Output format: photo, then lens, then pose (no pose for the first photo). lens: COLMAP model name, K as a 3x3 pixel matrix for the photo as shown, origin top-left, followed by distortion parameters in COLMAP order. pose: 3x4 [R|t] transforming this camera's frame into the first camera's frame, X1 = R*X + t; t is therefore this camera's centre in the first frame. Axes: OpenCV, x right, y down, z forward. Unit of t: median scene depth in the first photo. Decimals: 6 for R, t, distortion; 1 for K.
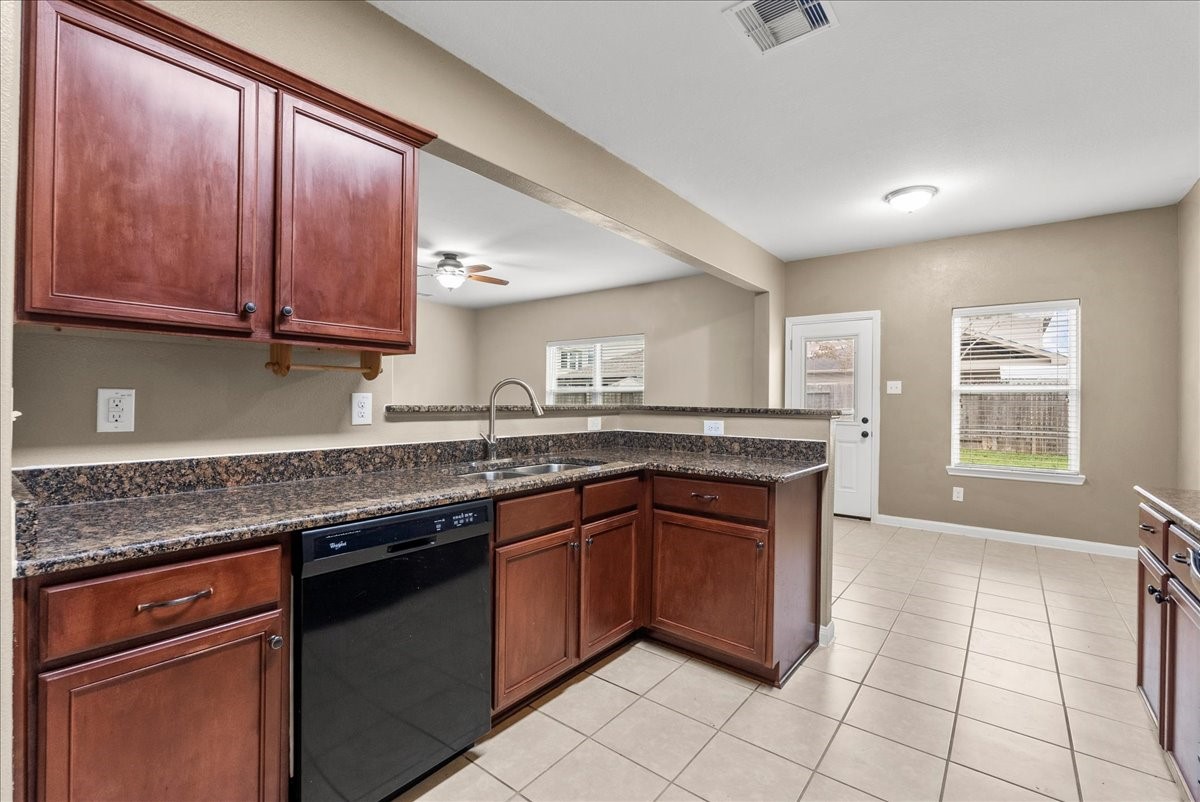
lens RADIAL K [[523.8, 0, 600.1], [0, 523.8, 398.2], [0, 0, 1]] dist [-0.011597, 0.001348]
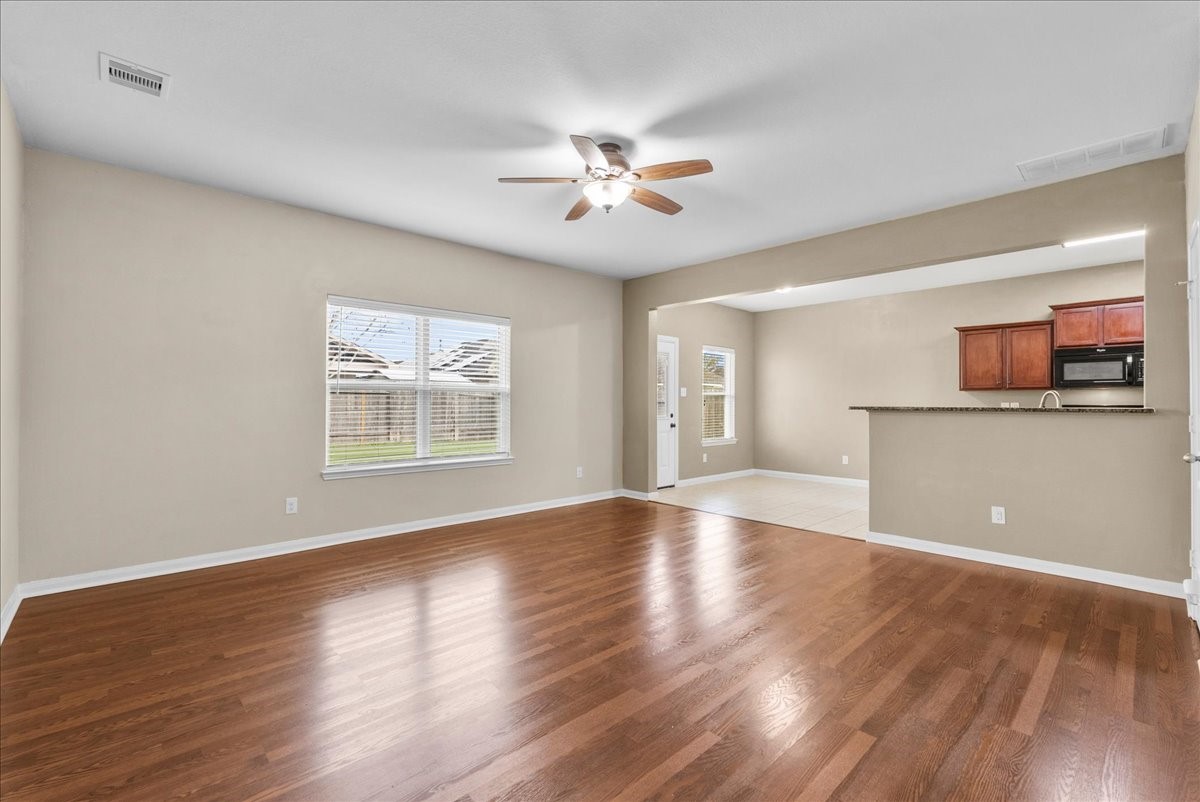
lens RADIAL K [[523.8, 0, 602.6], [0, 523.8, 395.8], [0, 0, 1]] dist [-0.011597, 0.001348]
pose [[0.147184, 0.004099, 0.989101, -2.189251], [-0.005383, 0.999980, -0.003343, -0.010128], [-0.989094, -0.004833, 0.147203, 2.384494]]
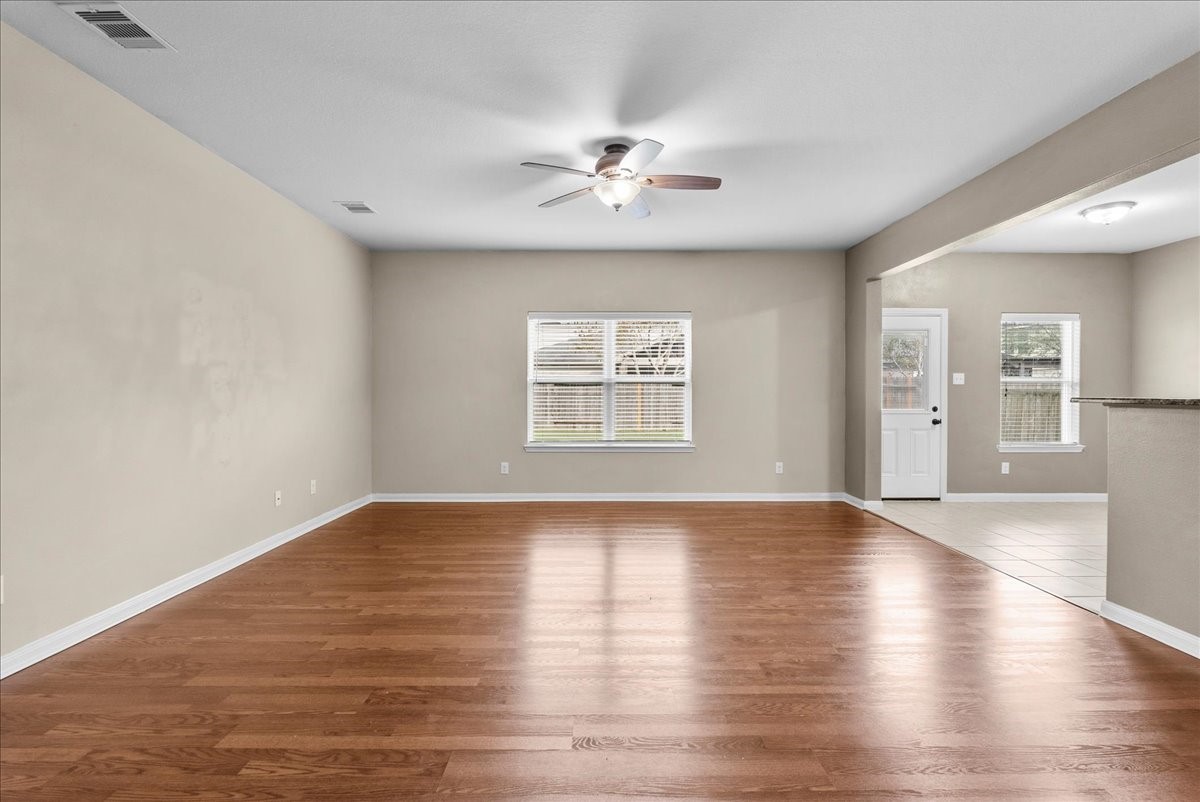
lens RADIAL K [[523.8, 0, 601.2], [0, 523.8, 396.1], [0, 0, 1]] dist [-0.011597, 0.001348]
pose [[0.785058, -0.013879, 0.619267, -1.732612], [0.005982, 0.999872, 0.014826, -0.010706], [-0.619393, -0.007935, 0.785041, 1.411208]]
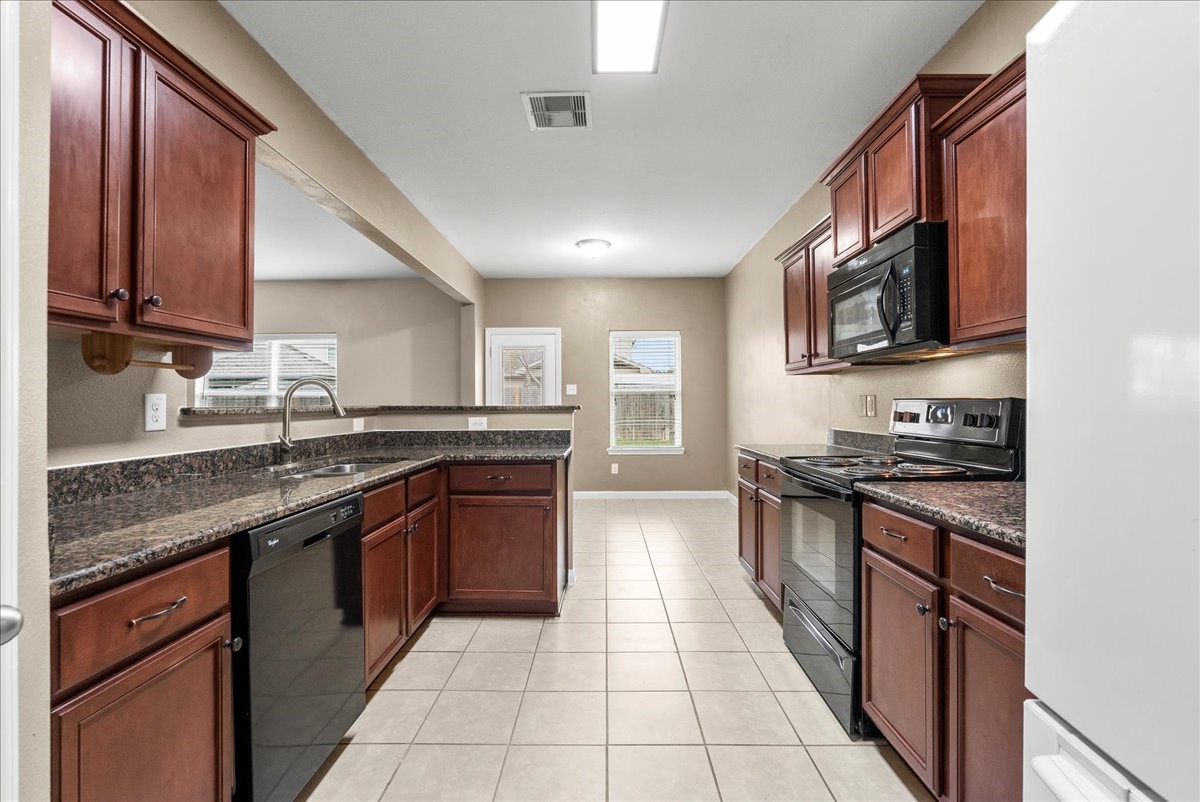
lens RADIAL K [[523.8, 0, 602.0], [0, 523.8, 397.6], [0, 0, 1]] dist [-0.011597, 0.001348]
pose [[0.789213, -0.008207, 0.614065, -0.377656], [0.012489, 0.999918, -0.002687, 0.007367], [-0.613993, 0.009790, 0.789251, -0.116473]]
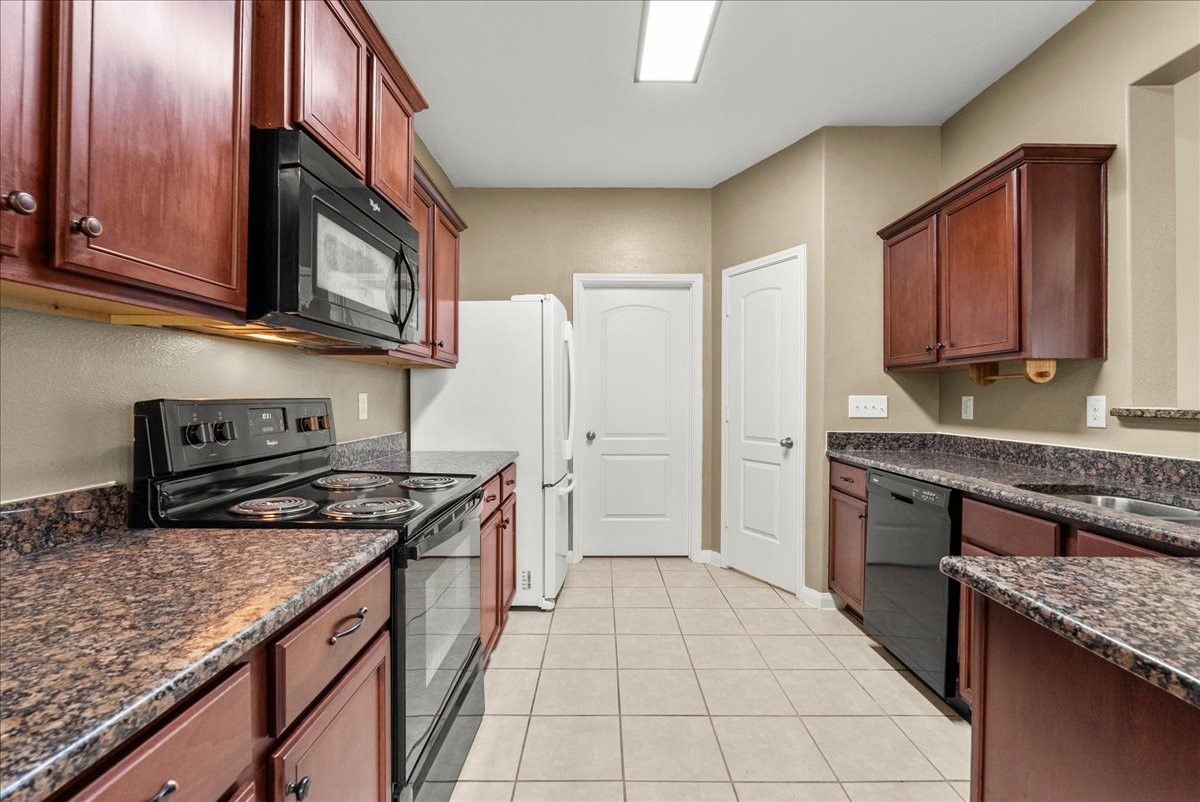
lens RADIAL K [[523.8, 0, 598.1], [0, 523.8, 400.0], [0, 0, 1]] dist [-0.011597, 0.001348]
pose [[-0.788548, -0.011428, -0.614866, 0.842354], [-0.012607, 0.999918, -0.002417, 0.011926], [0.614843, 0.005846, -0.788628, 1.124494]]
